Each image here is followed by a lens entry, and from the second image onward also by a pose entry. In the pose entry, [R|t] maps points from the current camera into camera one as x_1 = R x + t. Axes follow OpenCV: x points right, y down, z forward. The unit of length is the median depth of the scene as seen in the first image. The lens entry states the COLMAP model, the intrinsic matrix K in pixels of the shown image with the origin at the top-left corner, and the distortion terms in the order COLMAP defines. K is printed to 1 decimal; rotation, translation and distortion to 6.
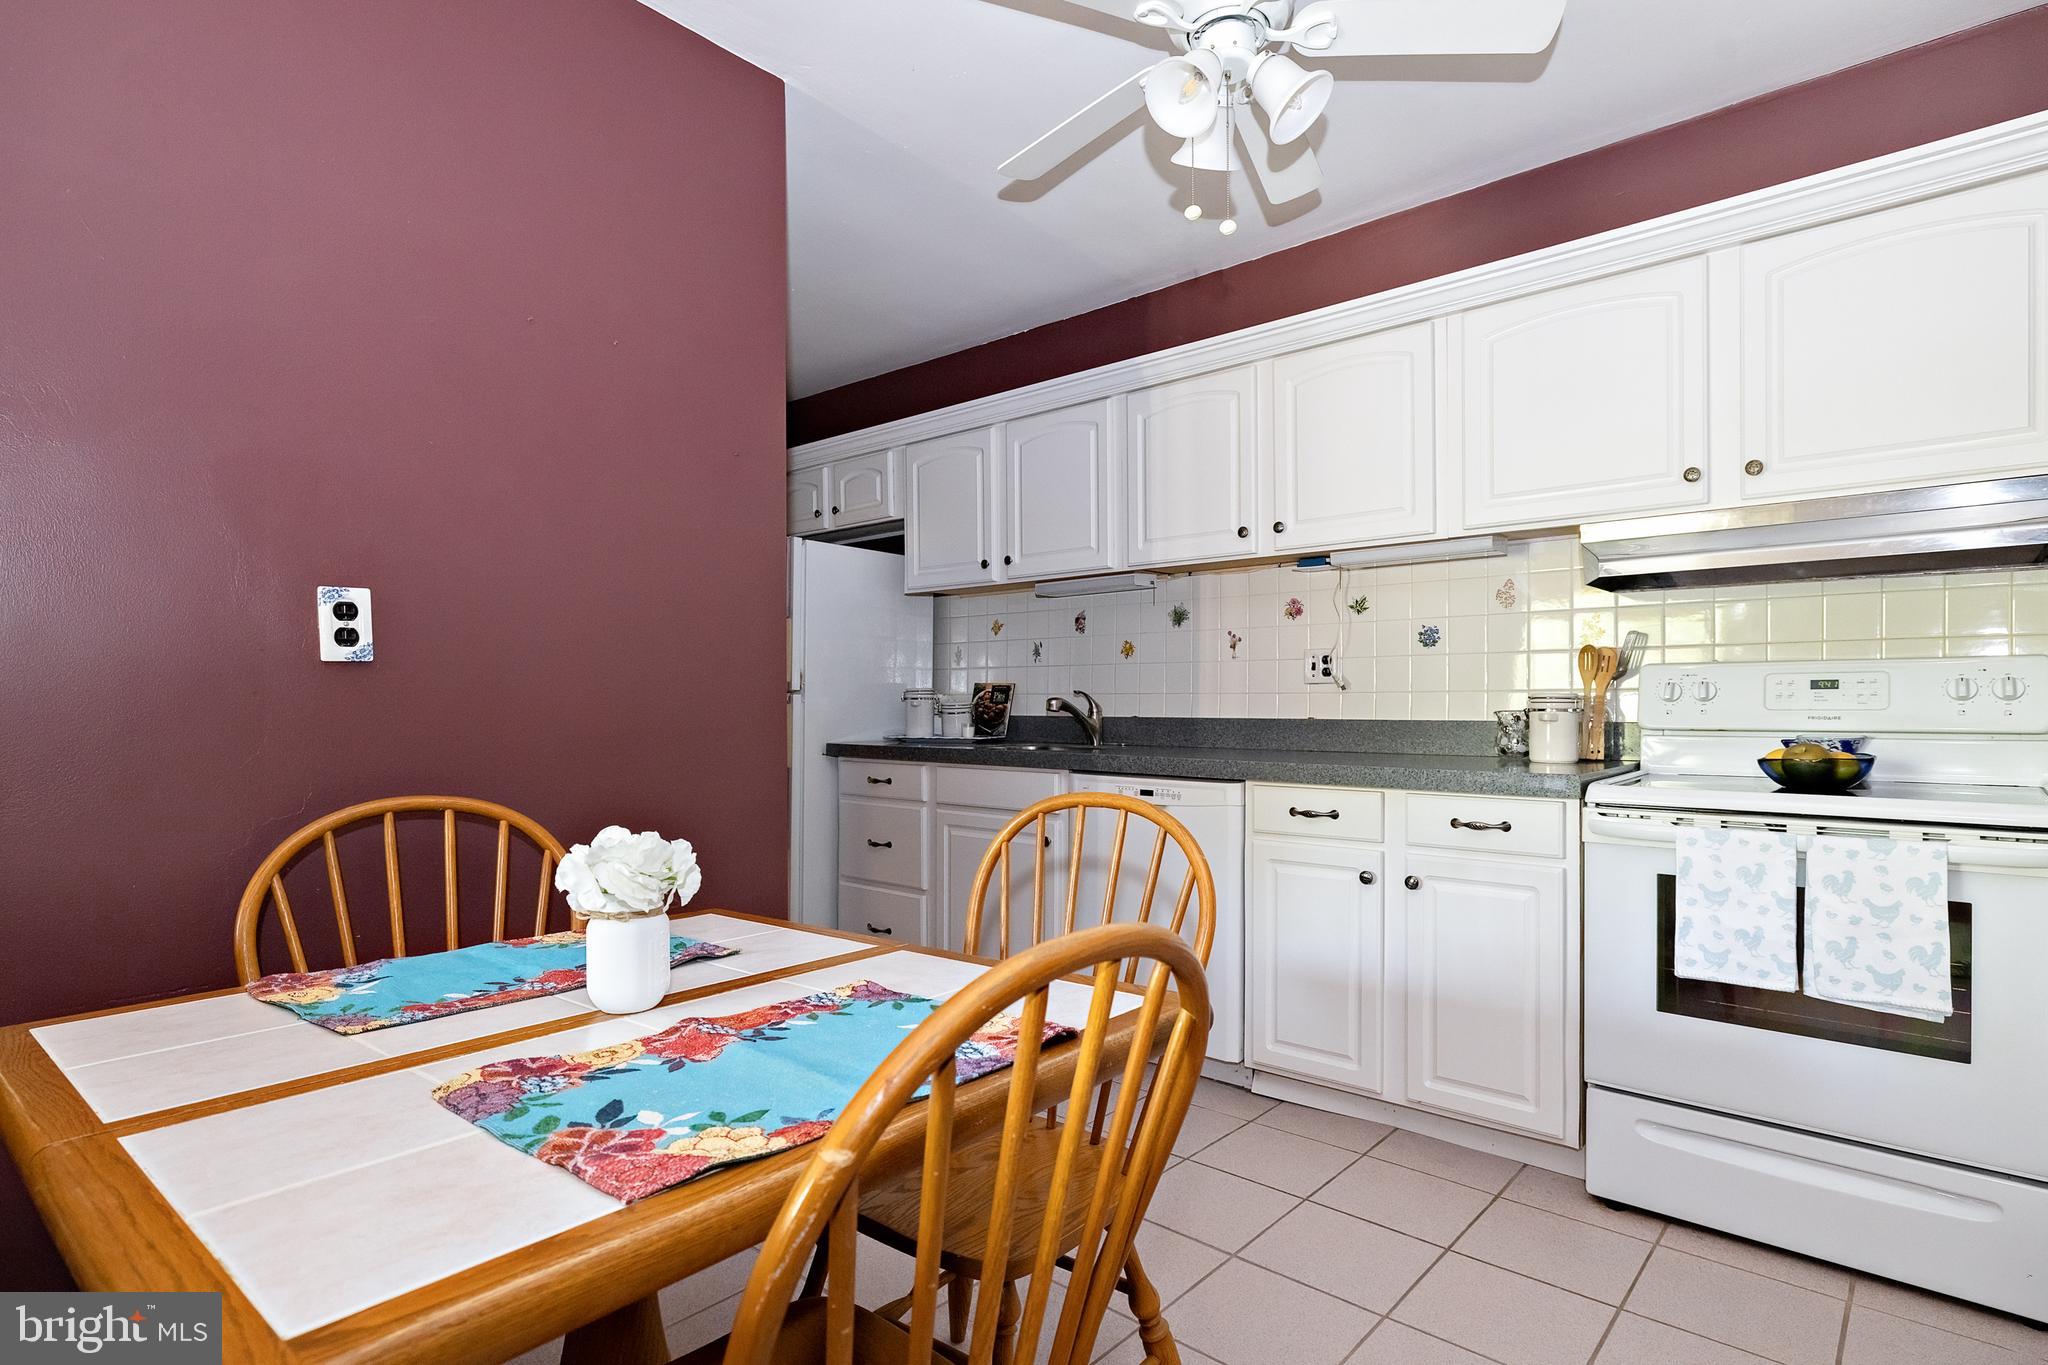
lens RADIAL K [[1026.7, 0, 1018.4], [0, 1026.7, 696.8], [0, 0, 1]] dist [-0.003858, 0.001773]
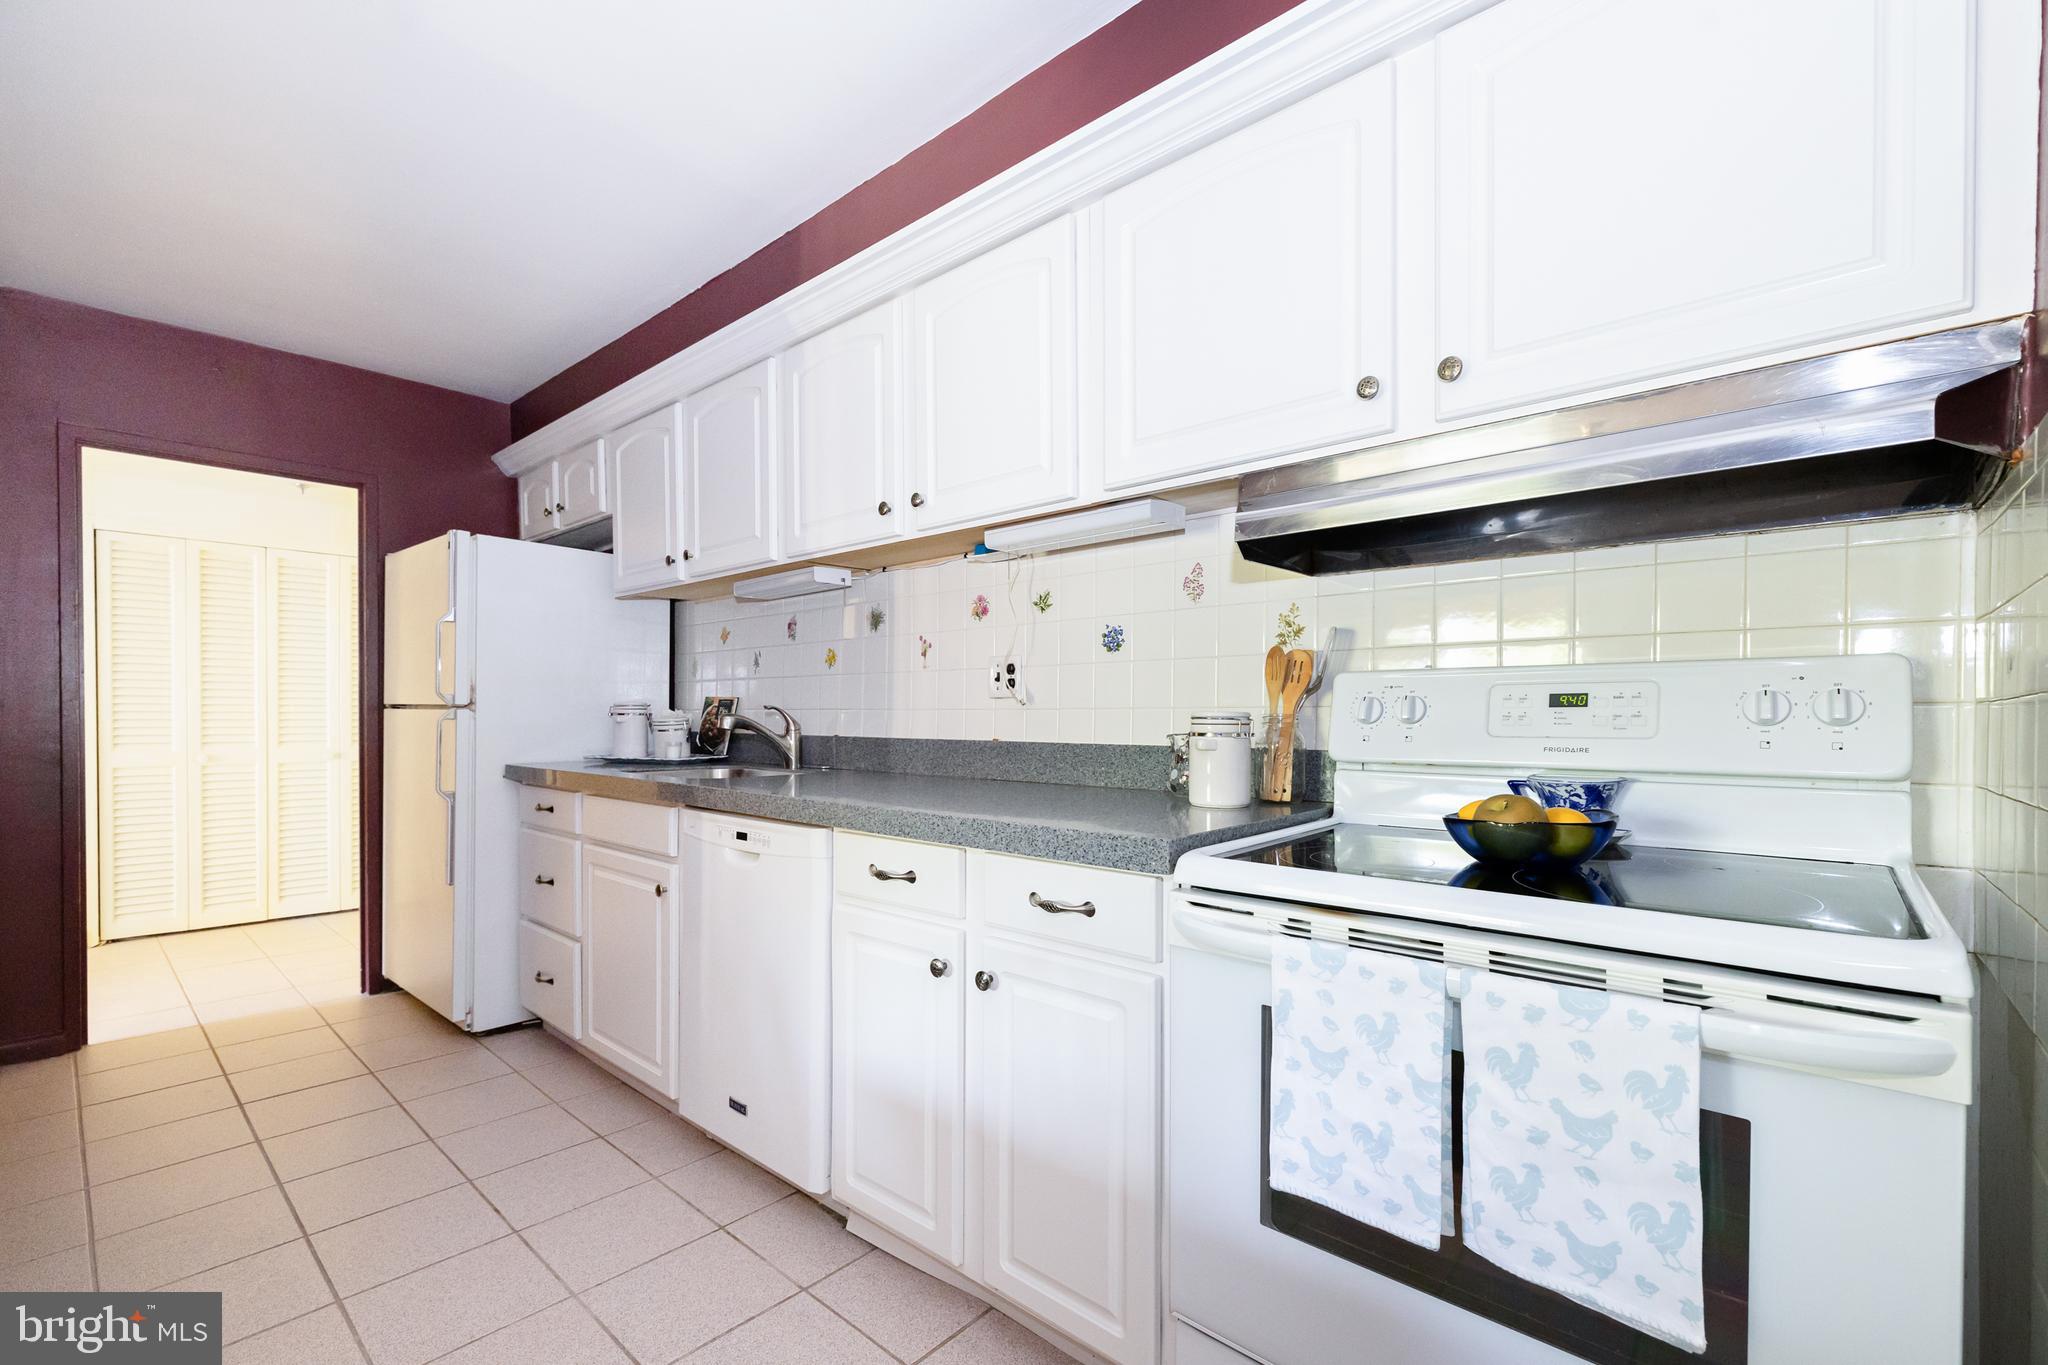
lens RADIAL K [[876.8, 0, 997.0], [0, 876.8, 715.4], [0, 0, 1]] dist [0.001811, -0.000888]
pose [[0.999886, 0.000236, -0.015130, 0.386705], [-0.000099, 0.999959, 0.009074, -0.006667], [0.015131, -0.009072, 0.999844, 0.383553]]
